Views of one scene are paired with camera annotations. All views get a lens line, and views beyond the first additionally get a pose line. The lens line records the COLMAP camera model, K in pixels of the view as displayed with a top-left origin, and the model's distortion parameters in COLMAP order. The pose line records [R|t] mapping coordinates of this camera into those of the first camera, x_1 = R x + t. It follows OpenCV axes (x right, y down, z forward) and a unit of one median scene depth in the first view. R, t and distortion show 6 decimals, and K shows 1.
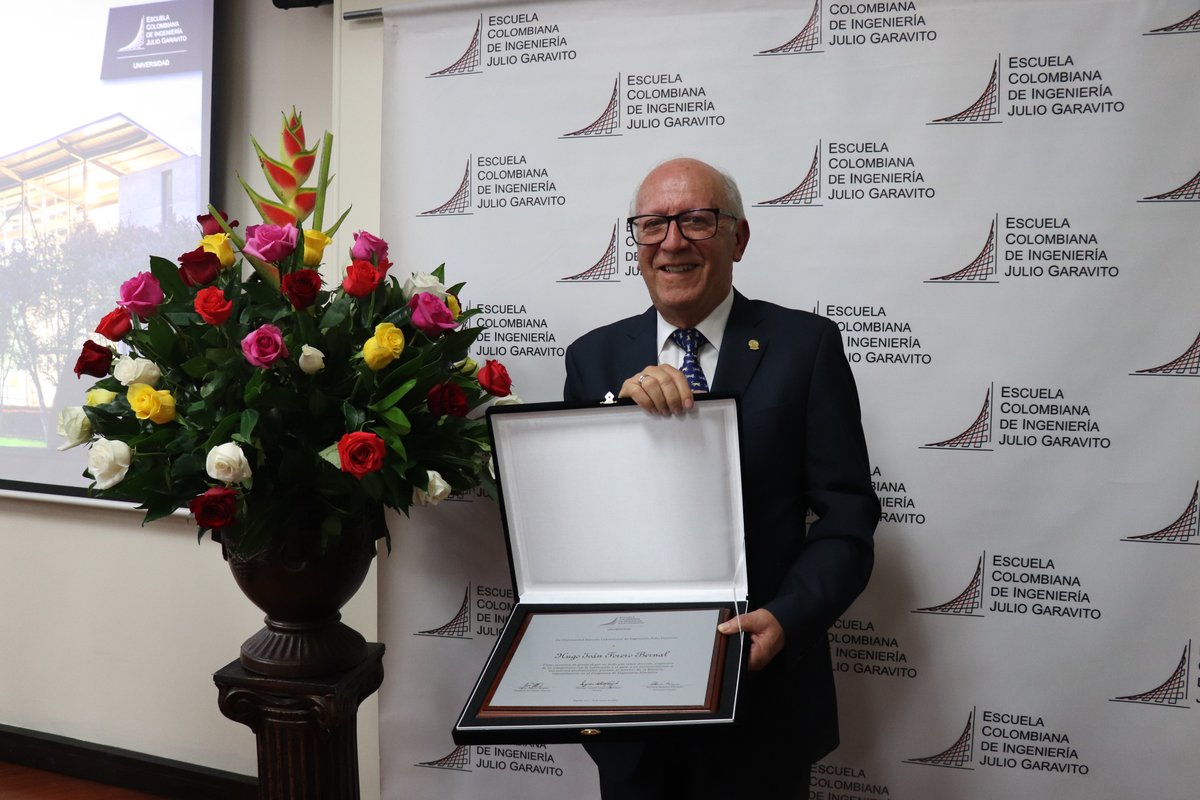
lens RADIAL K [[1038.7, 0, 587.7], [0, 1038.7, 404.7], [0, 0, 1]] dist [-0.147811, 0.056634]
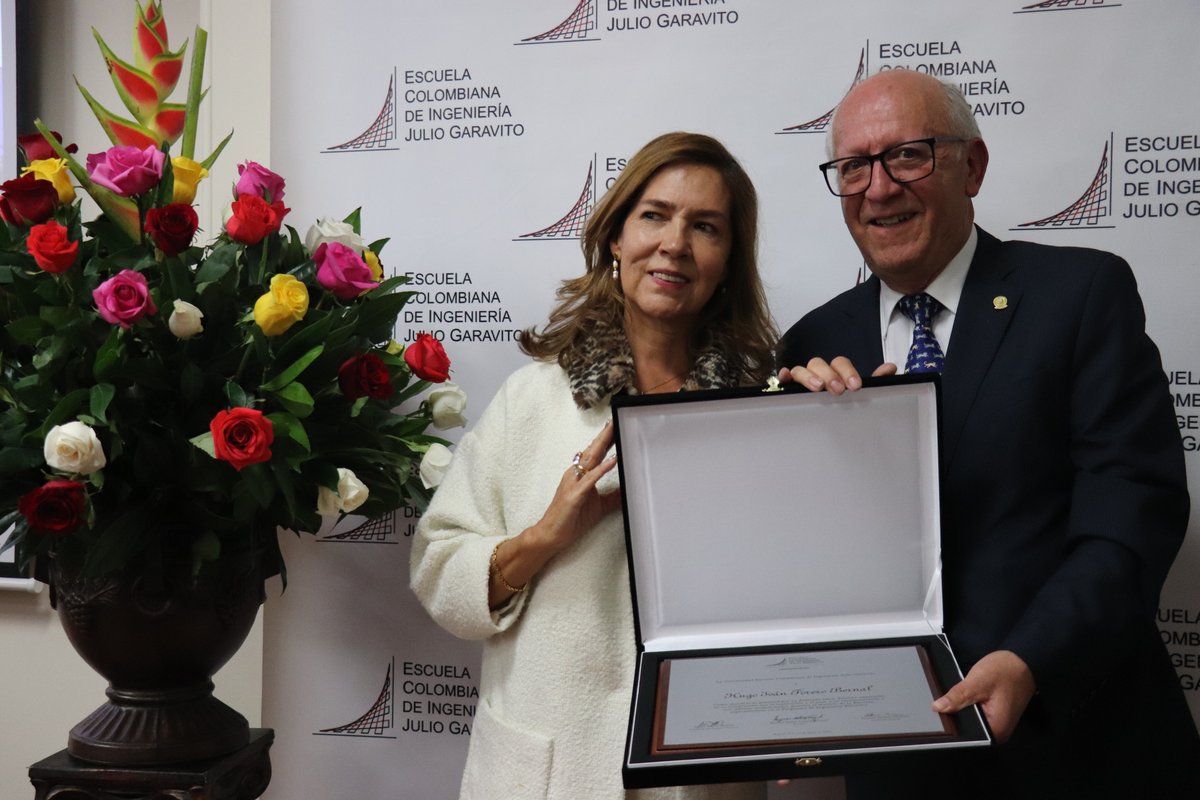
lens RADIAL K [[1604.9, 0, 581.9], [0, 1604.9, 405.0], [0, 0, 1]] dist [0.084236, 0.000000]
pose [[0.999994, -0.002810, 0.001960, 0.018099], [0.002906, 0.998696, -0.050970, 0.061872], [-0.001814, 0.050976, 0.998698, -0.149934]]
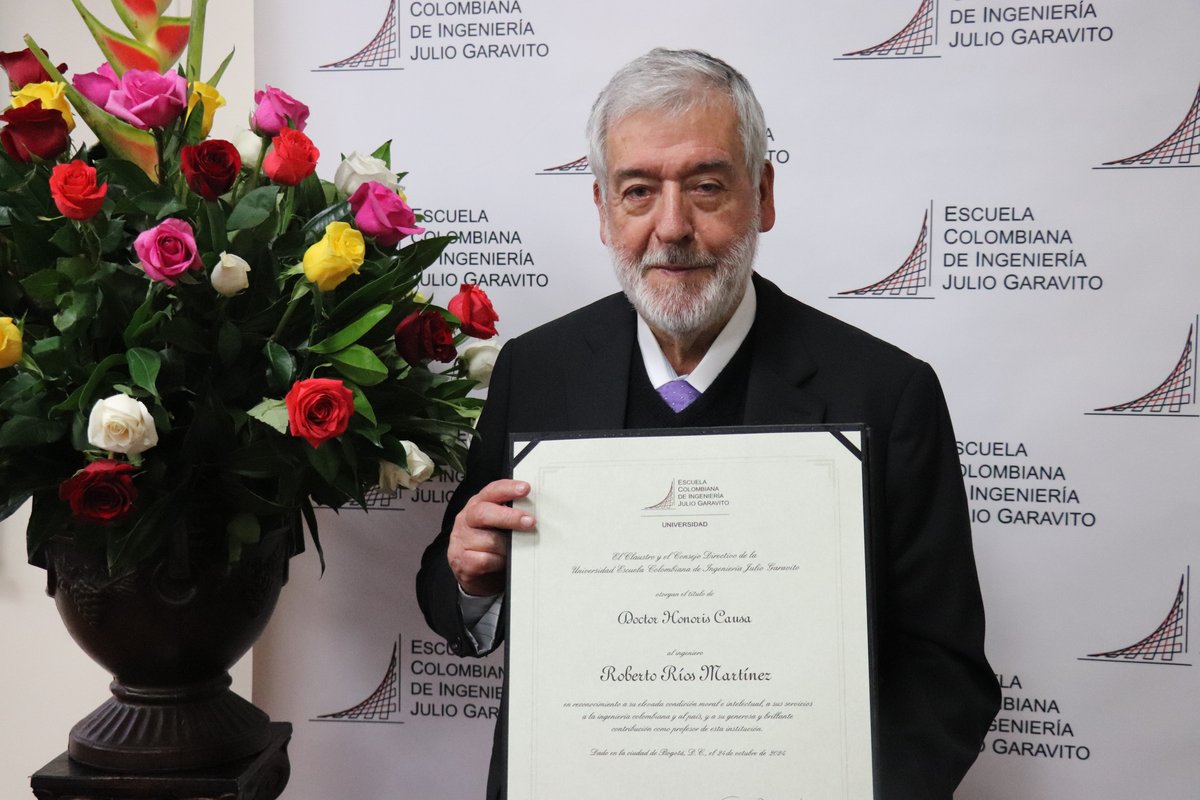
lens RADIAL K [[1714.7, 0, 599.0], [0, 1714.7, 408.8], [0, 0, 1]] dist [0.114411, 0.000000]
pose [[0.995309, -0.009315, 0.096296, -0.105508], [0.009411, 0.999956, -0.000536, 0.035429], [-0.096287, 0.001440, 0.995353, -0.109266]]
